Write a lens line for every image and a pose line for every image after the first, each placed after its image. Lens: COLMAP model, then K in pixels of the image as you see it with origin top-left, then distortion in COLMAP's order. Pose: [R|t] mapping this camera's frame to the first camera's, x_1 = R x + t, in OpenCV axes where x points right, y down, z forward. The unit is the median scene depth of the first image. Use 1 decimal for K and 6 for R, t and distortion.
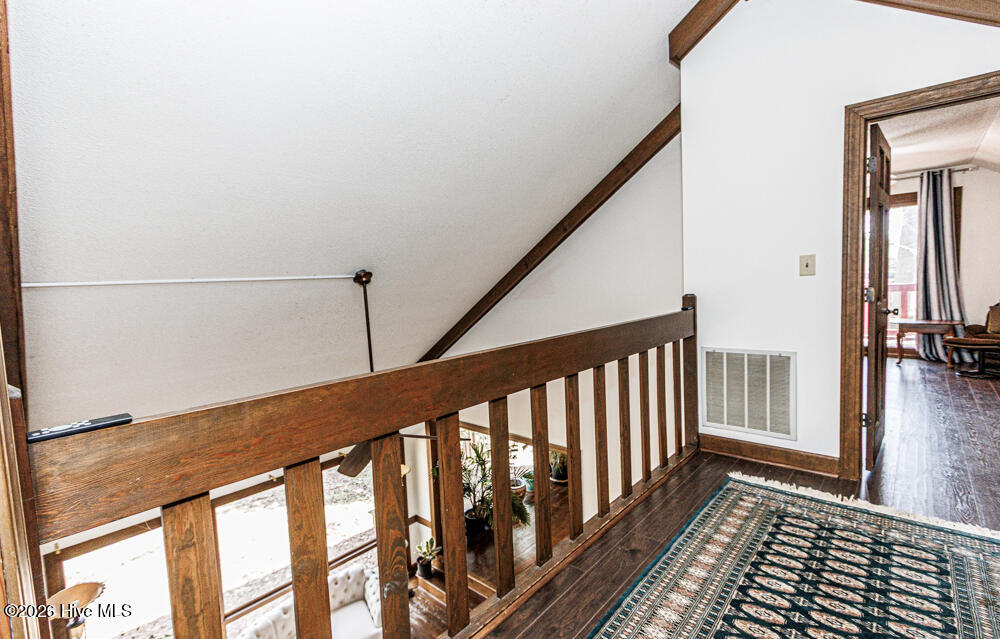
lens RADIAL K [[460.3, 0, 492.2], [0, 460.3, 317.6], [0, 0, 1]] dist [0.004676, -0.002459]
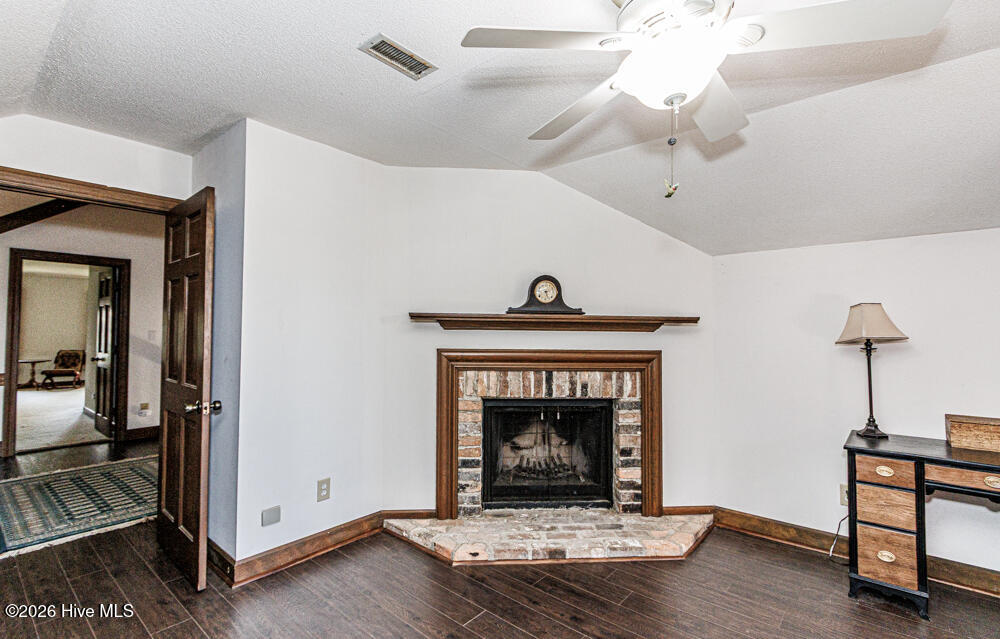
lens RADIAL K [[460.3, 0, 496.6], [0, 460.3, 318.2], [0, 0, 1]] dist [0.004676, -0.002459]
pose [[0.048271, 0.016993, -0.998690, 1.961885], [-0.080356, 0.996680, 0.013075, -0.244207], [0.995597, 0.079619, 0.049476, 1.735918]]
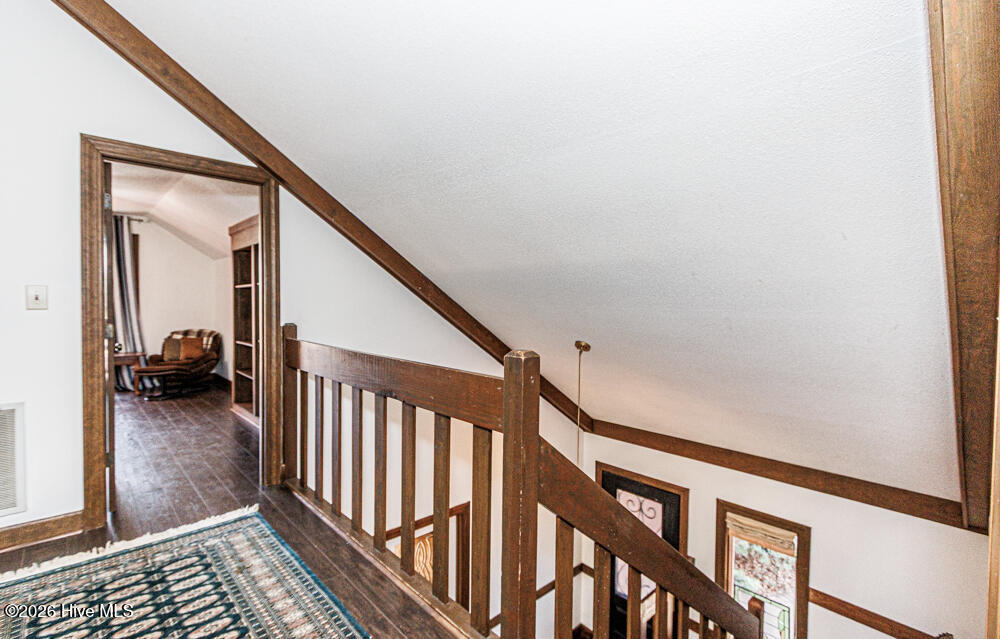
lens RADIAL K [[460.3, 0, 494.5], [0, 460.3, 316.2], [0, 0, 1]] dist [0.004676, -0.002459]
pose [[0.079978, 0.015944, 0.996669, -0.102847], [0.059816, 0.997993, -0.020765, -0.011399], [-0.995000, 0.061278, 0.078864, 0.096702]]
